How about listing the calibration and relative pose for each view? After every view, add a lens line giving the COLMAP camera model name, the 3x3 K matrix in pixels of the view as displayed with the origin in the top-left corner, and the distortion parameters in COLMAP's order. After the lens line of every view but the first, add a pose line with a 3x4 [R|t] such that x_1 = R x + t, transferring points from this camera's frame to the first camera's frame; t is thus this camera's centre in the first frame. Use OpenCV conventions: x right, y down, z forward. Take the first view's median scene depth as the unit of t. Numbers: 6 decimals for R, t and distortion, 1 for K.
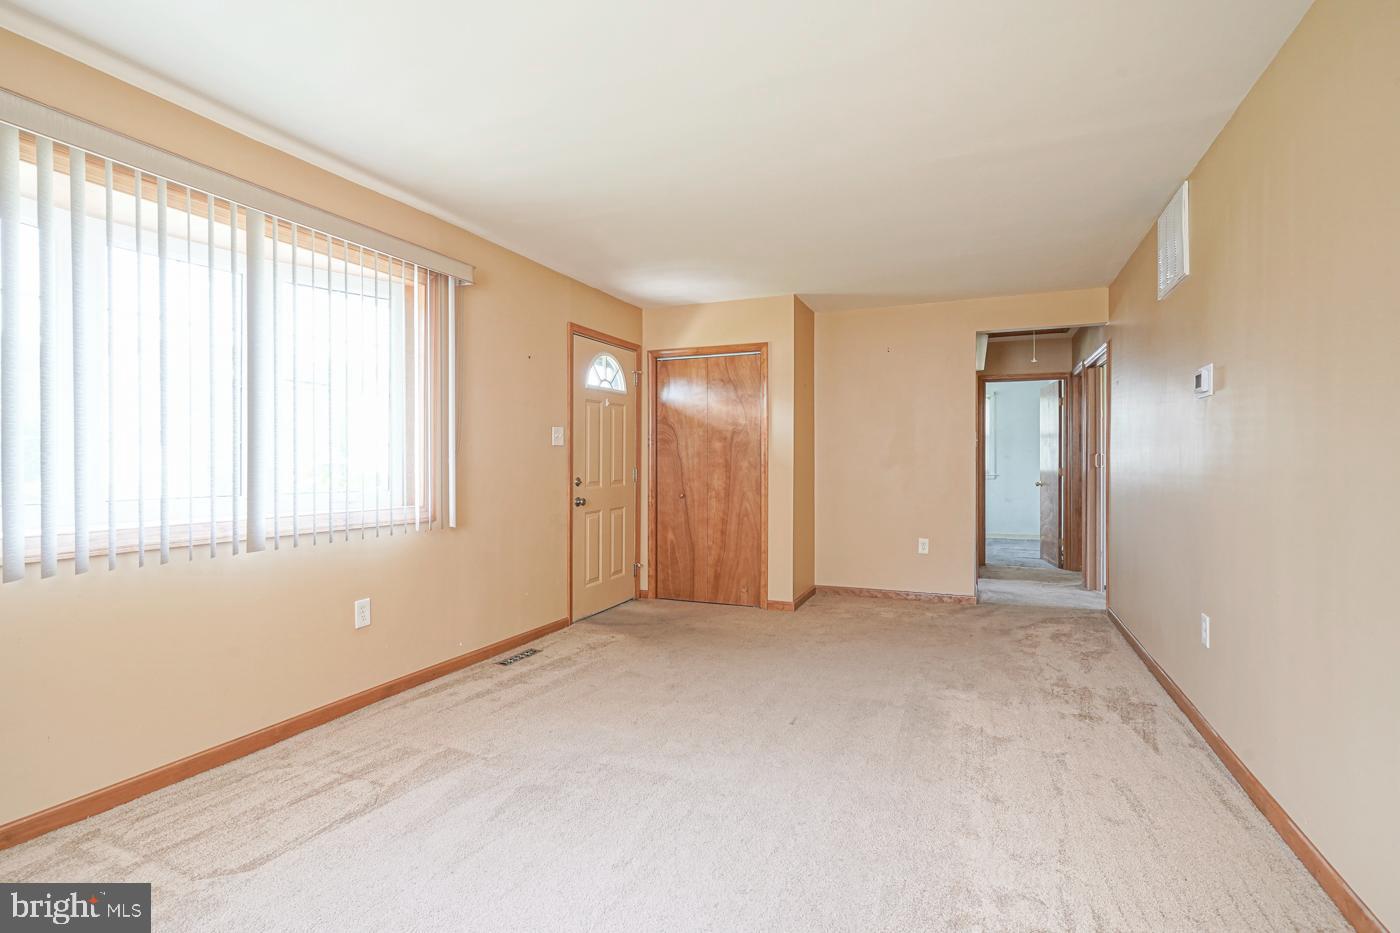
lens RADIAL K [[697.0, 0, 700.0], [0, 697.0, 466.5], [0, 0, 1]] dist [0.000614, 0.000923]
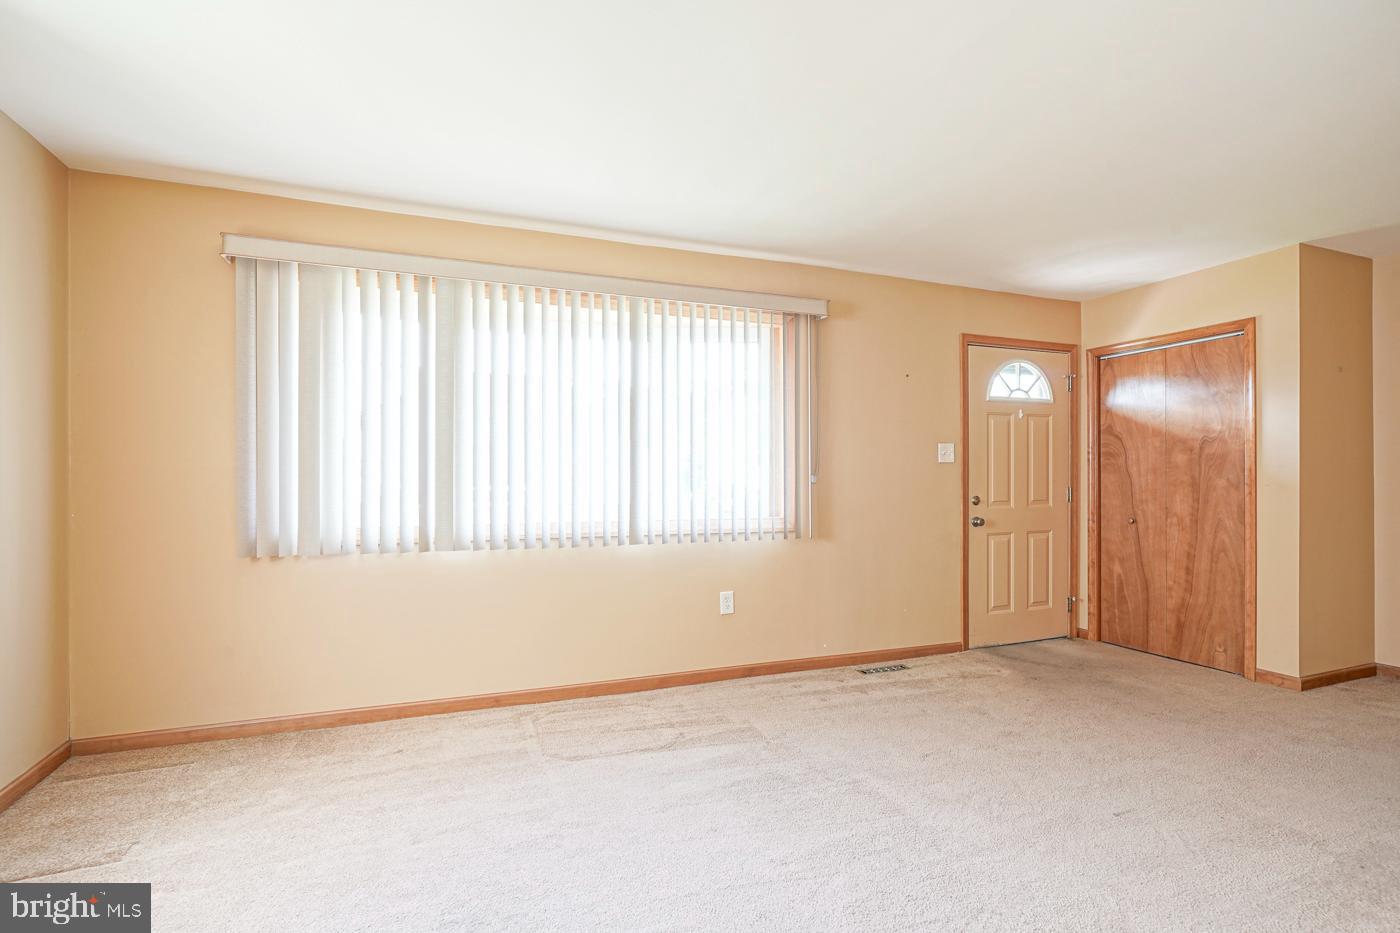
lens RADIAL K [[701.8, 0, 716.2], [0, 701.8, 478.9], [0, 0, 1]] dist [-0.002204, 0.002133]
pose [[0.694170, 0.000922, -0.719810, 0.234310], [-0.005841, 0.999973, -0.004352, -0.001077], [0.719787, 0.007225, 0.694157, 0.077614]]
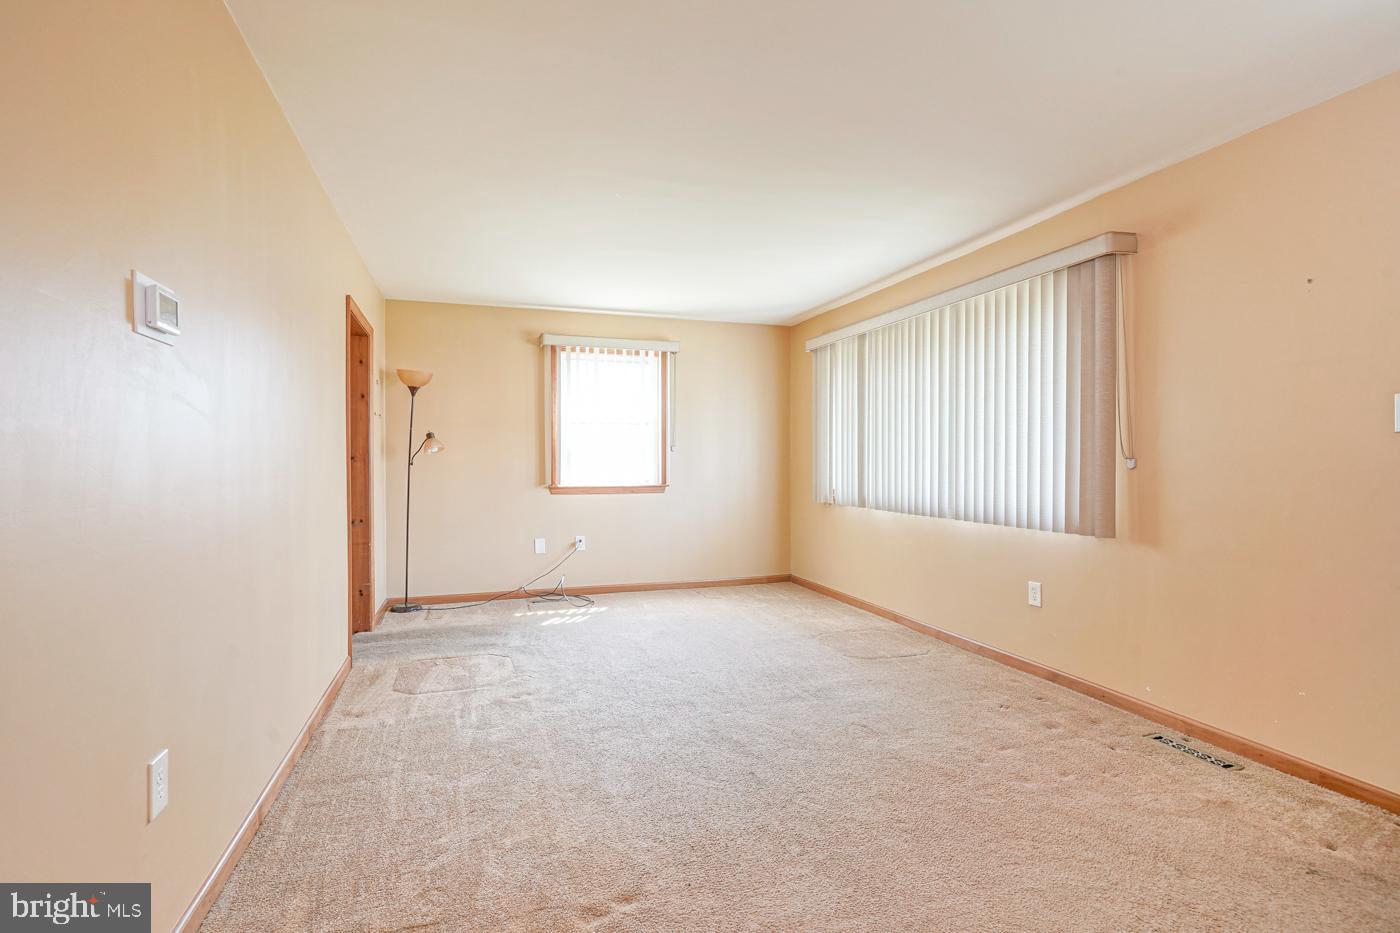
lens RADIAL K [[701.8, 0, 716.2], [0, 701.8, 478.9], [0, 0, 1]] dist [-0.002204, 0.002133]
pose [[-0.758463, 0.018179, -0.651463, 0.402517], [-0.003227, 0.999494, 0.031647, -0.009307], [0.651709, 0.026105, -0.758020, 0.919577]]
